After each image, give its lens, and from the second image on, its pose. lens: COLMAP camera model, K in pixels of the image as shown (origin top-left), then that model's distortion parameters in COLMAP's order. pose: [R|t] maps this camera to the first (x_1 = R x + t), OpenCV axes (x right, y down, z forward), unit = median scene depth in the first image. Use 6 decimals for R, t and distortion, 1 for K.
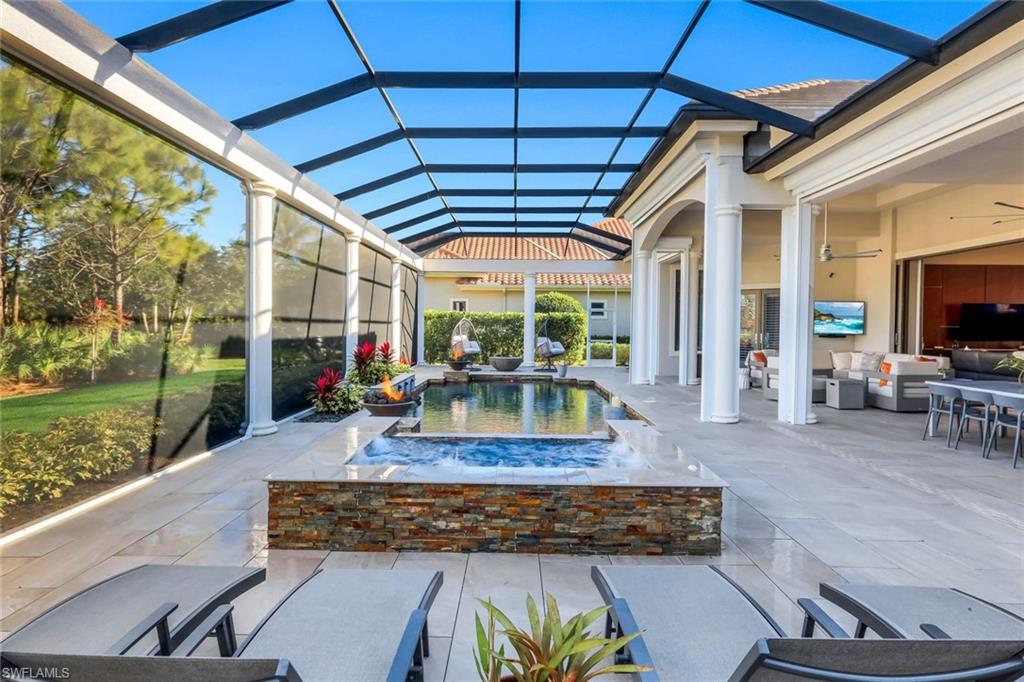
lens RADIAL K [[588.6, 0, 513.7], [0, 588.6, 342.4], [0, 0, 1]] dist [-0.005017, -0.000979]
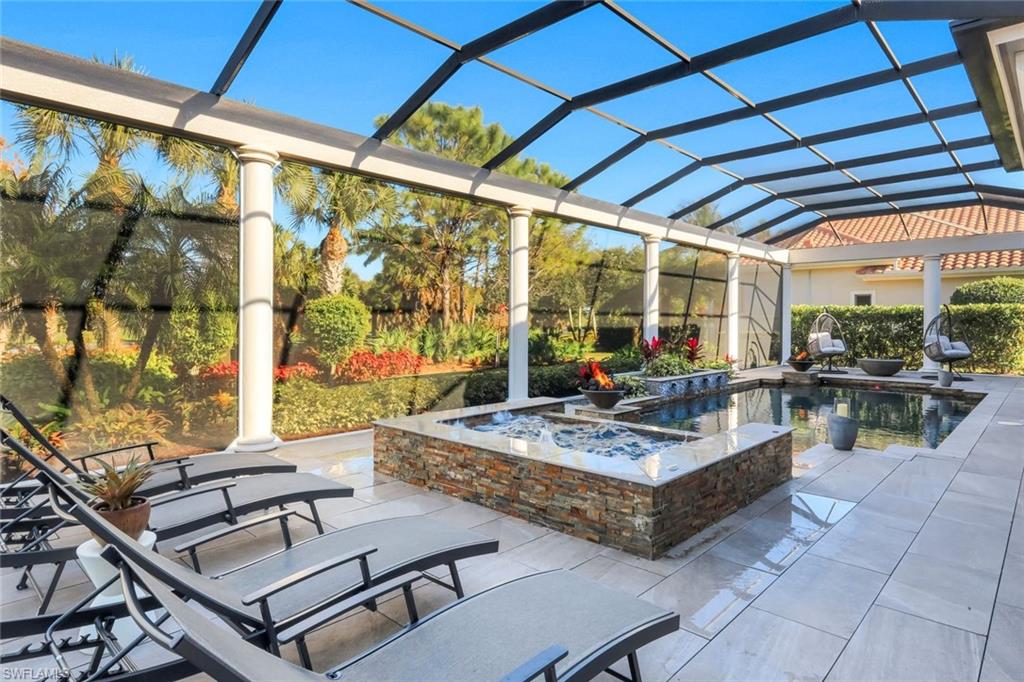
lens RADIAL K [[588.6, 0, 512.4], [0, 588.6, 334.5], [0, 0, 1]] dist [-0.005017, -0.000979]
pose [[0.723770, 0.006878, -0.690007, 0.355807], [-0.015895, 0.999851, -0.006706, 0.007765], [0.689858, 0.015821, 0.723772, 0.075709]]
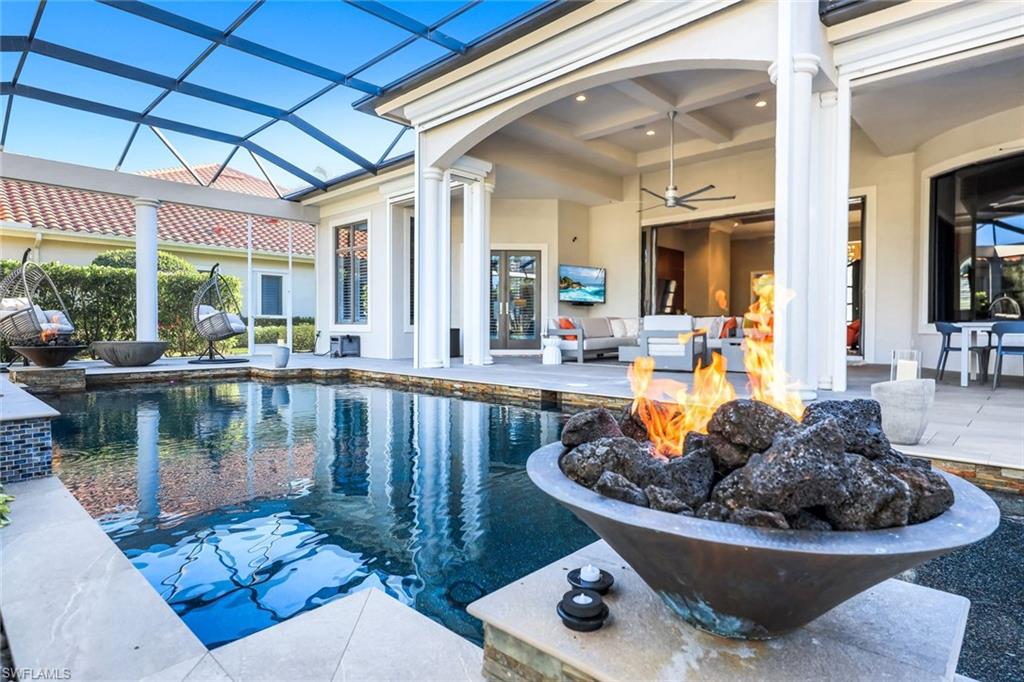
lens RADIAL K [[550.1, 0, 512.5], [0, 550.1, 331.1], [0, 0, 1]] dist [-0.017670, -0.002076]
pose [[0.681634, -0.012958, 0.731579, -0.274242], [0.027507, 0.999590, -0.007924, 0.058056], [-0.731176, 0.025525, 0.681711, 0.792848]]
